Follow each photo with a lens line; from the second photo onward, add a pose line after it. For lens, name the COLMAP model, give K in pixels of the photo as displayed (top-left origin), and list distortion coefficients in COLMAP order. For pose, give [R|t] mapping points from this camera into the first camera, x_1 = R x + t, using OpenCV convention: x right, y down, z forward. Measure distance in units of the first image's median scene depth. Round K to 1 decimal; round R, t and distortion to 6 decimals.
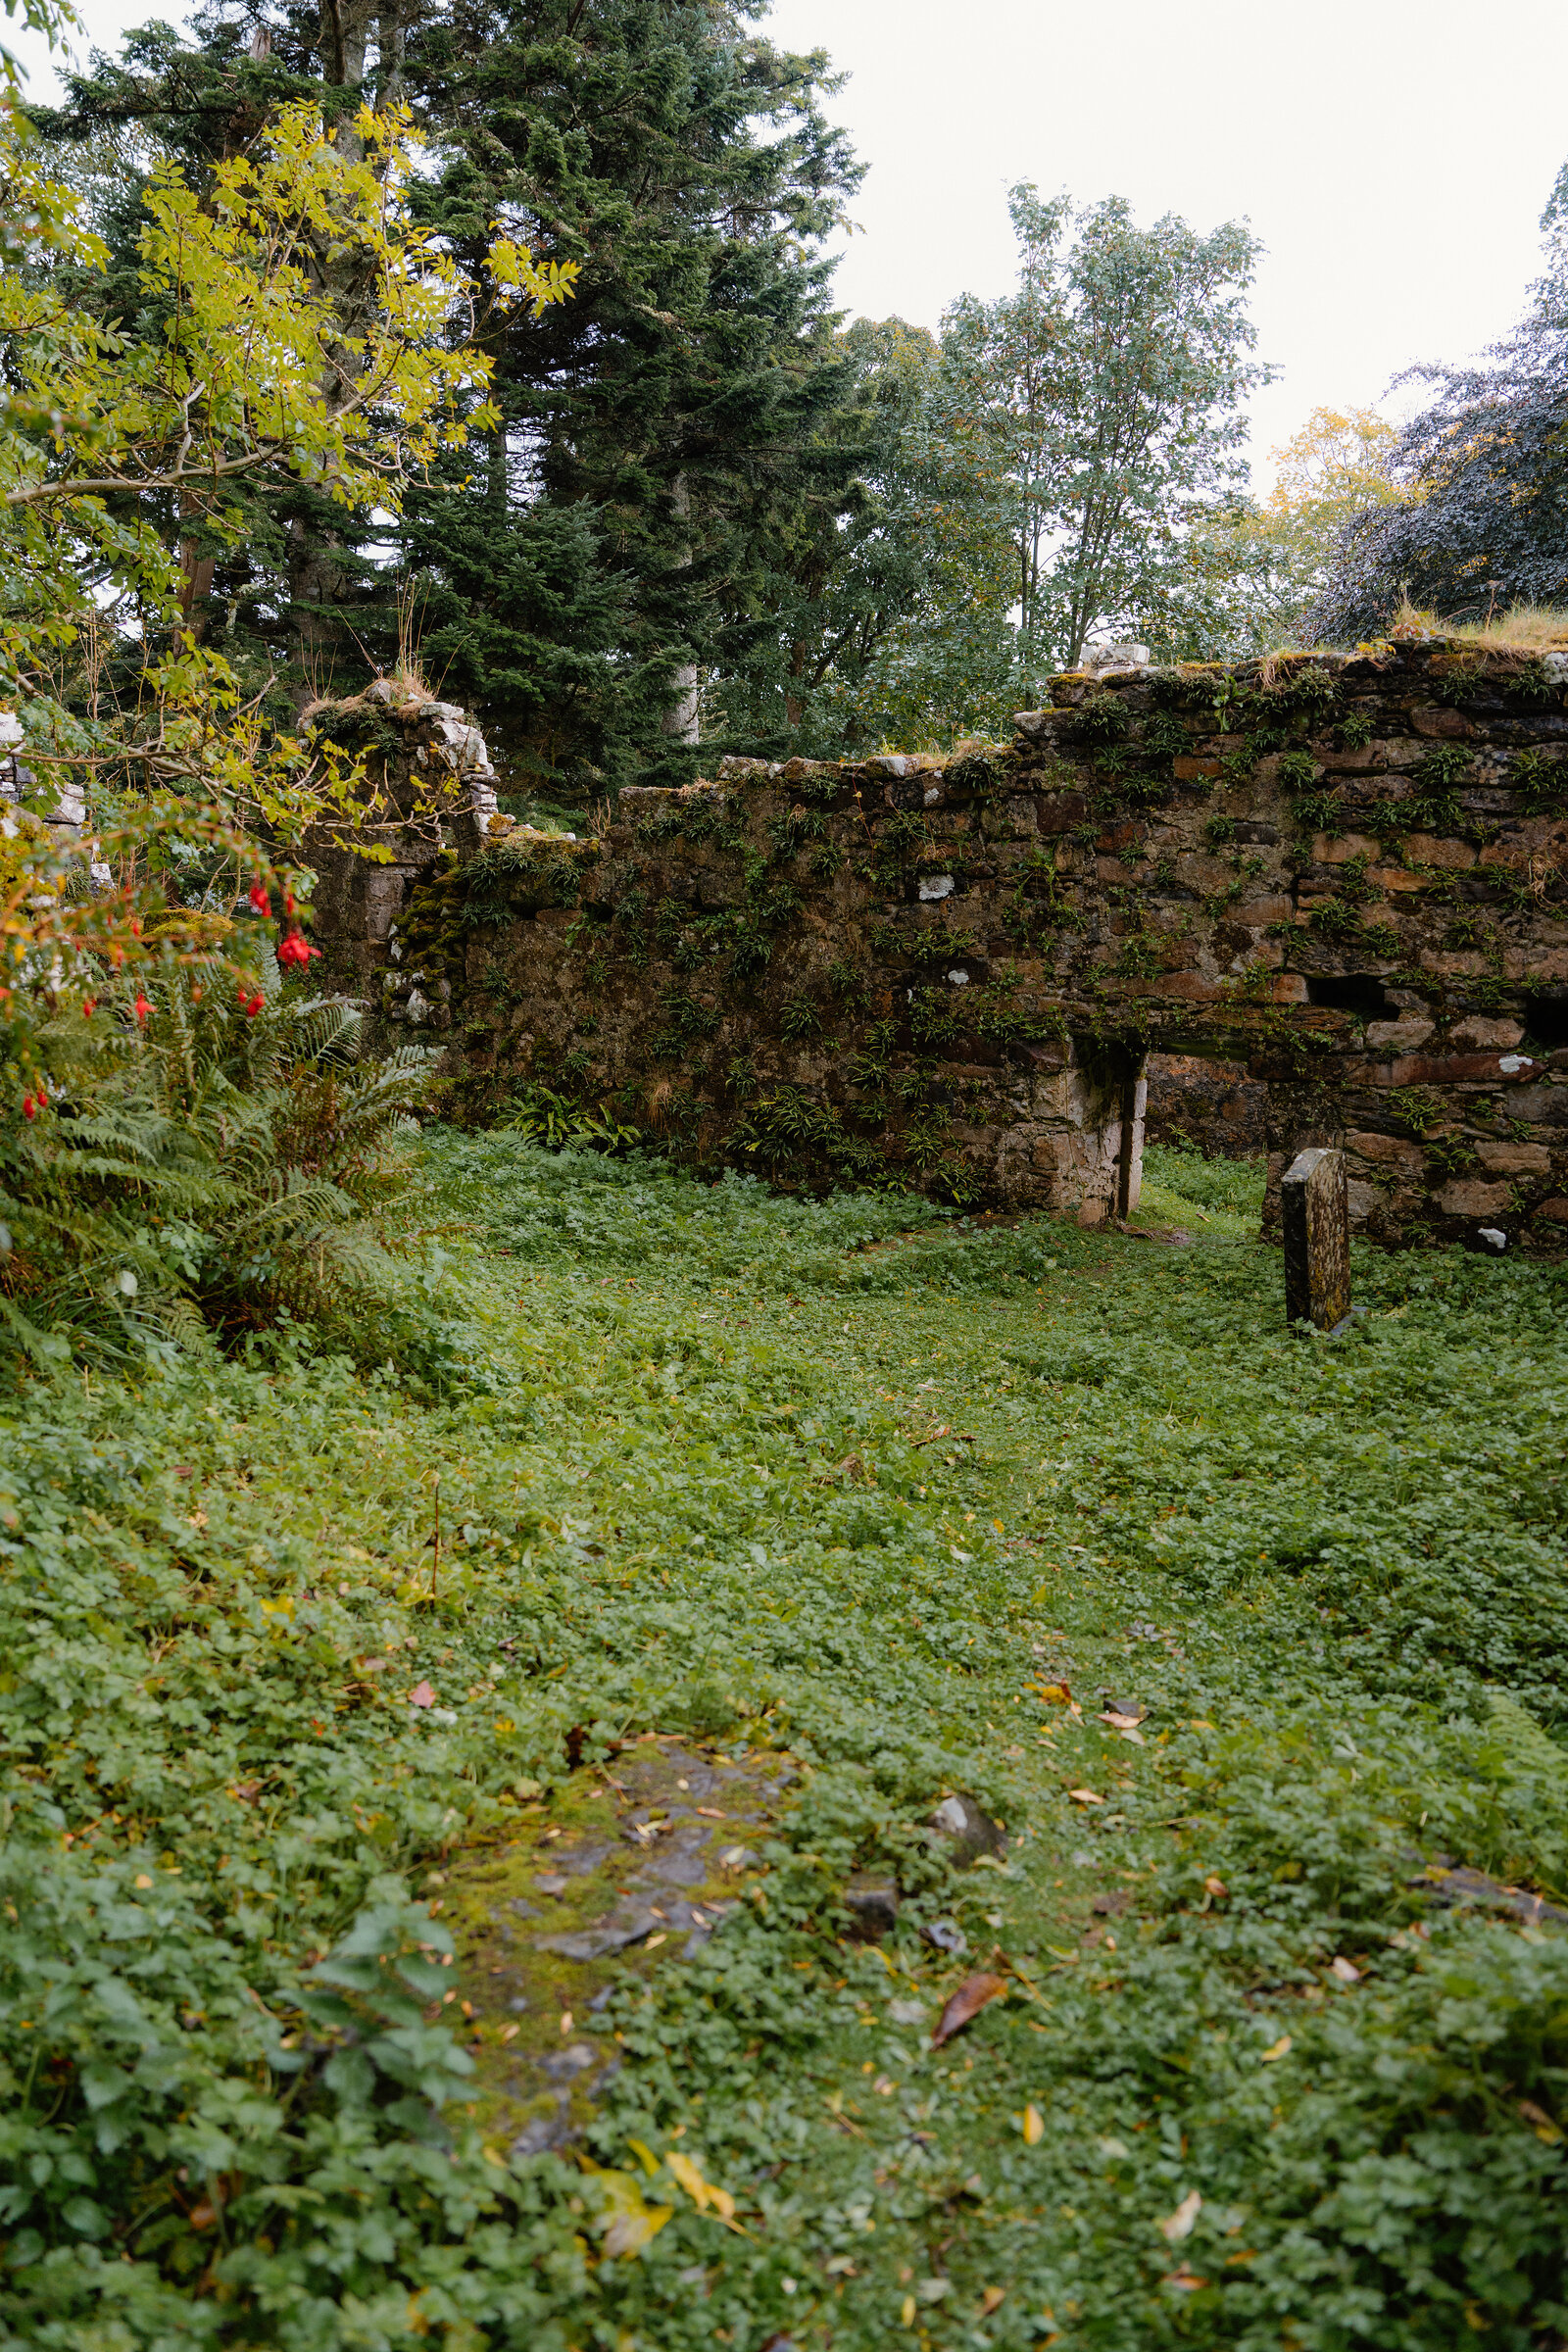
lens RADIAL K [[1594.8, 0, 783.5], [0, 1594.8, 1191.2], [0, 0, 1]] dist [-0.129176, 0.085237]
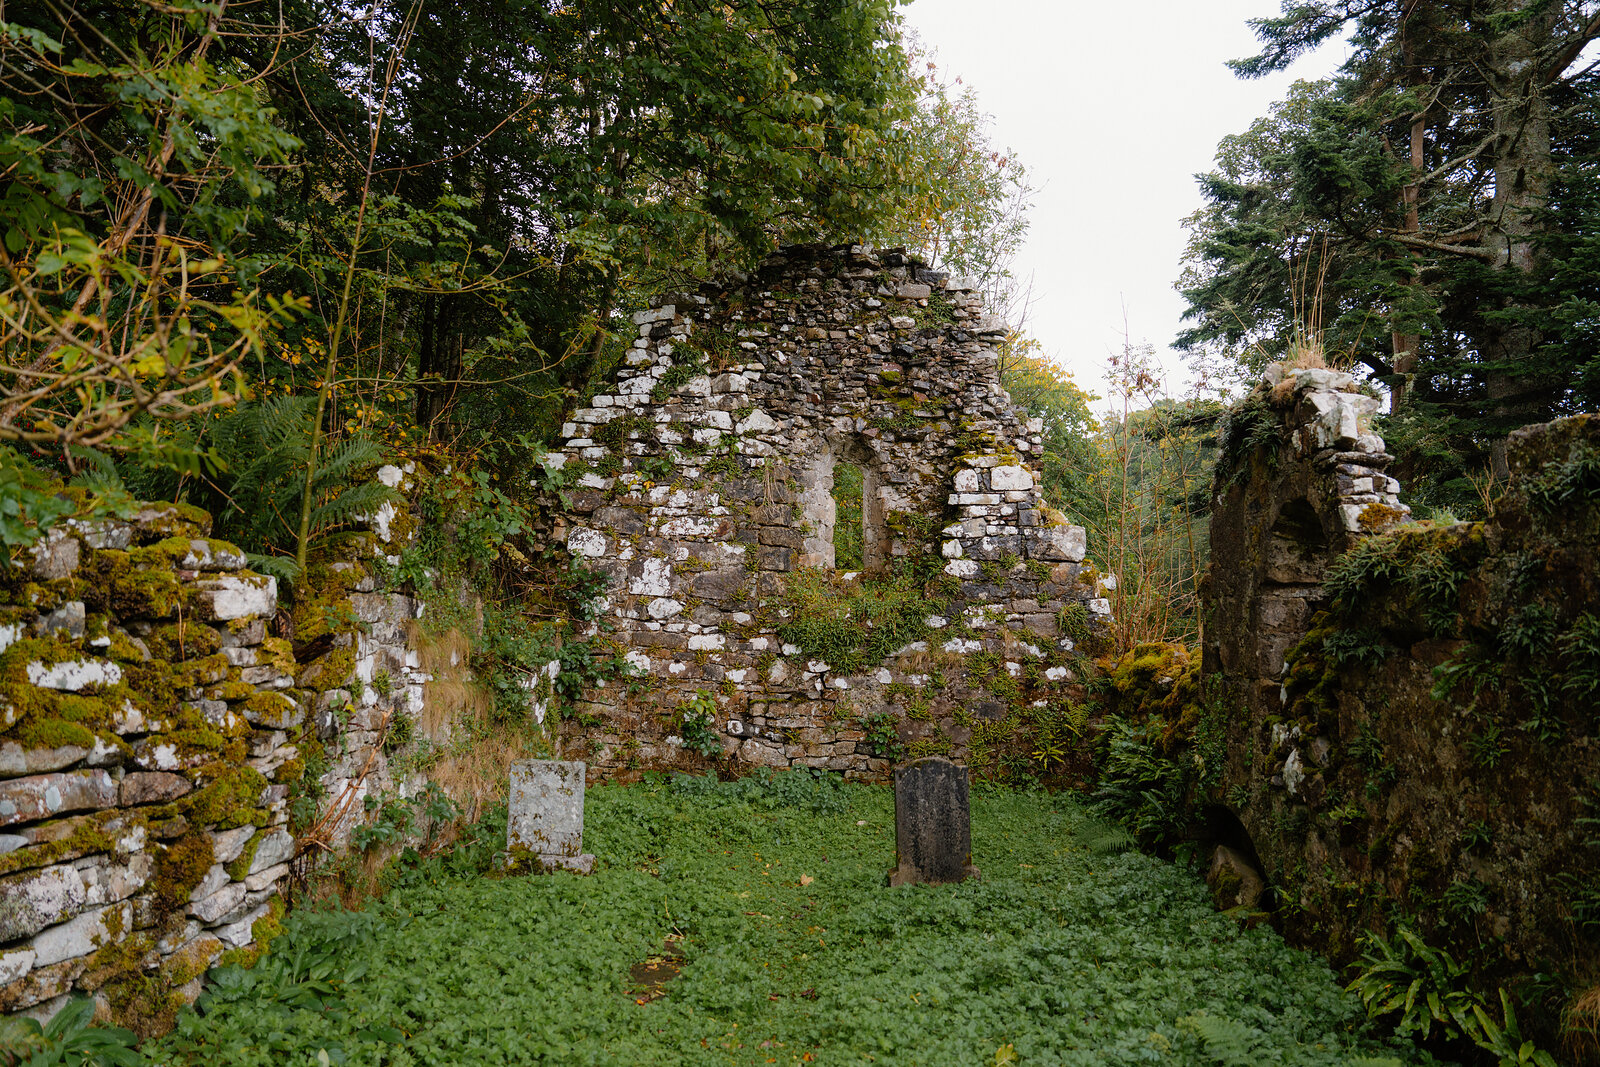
lens RADIAL K [[1084.9, 0, 803.3], [0, 1084.9, 526.4], [0, 0, 1]] dist [-0.129176, 0.085237]
pose [[0.544867, -0.093350, -0.833310, 0.078250], [-0.154564, 0.965574, -0.209229, -0.111815], [0.824154, 0.242802, 0.511681, 0.665650]]
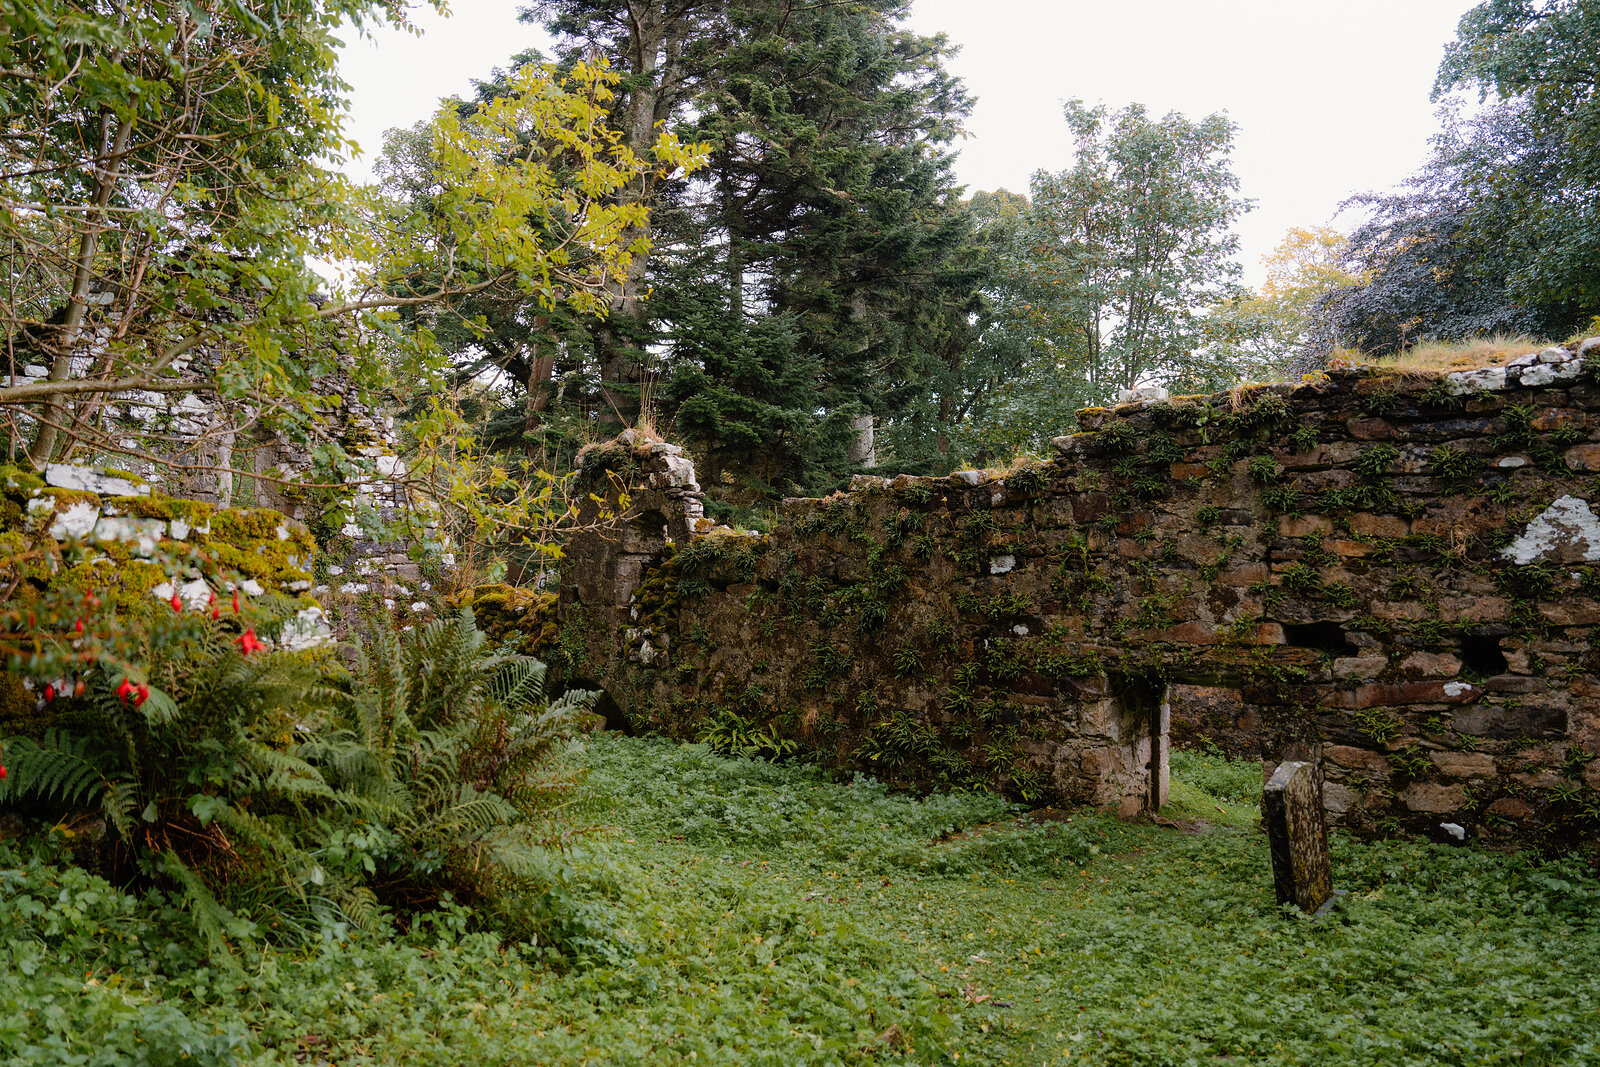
lens RADIAL K [[1095.4, 0, 800.0], [0, 1095.4, 533.5], [0, 0, 1]] dist [-0.134958, 0.097304]
pose [[0.990520, -0.023602, -0.135325, 0.049414], [-0.006052, 0.976674, -0.214642, -0.014735], [0.137235, 0.213426, 0.967272, 0.061554]]
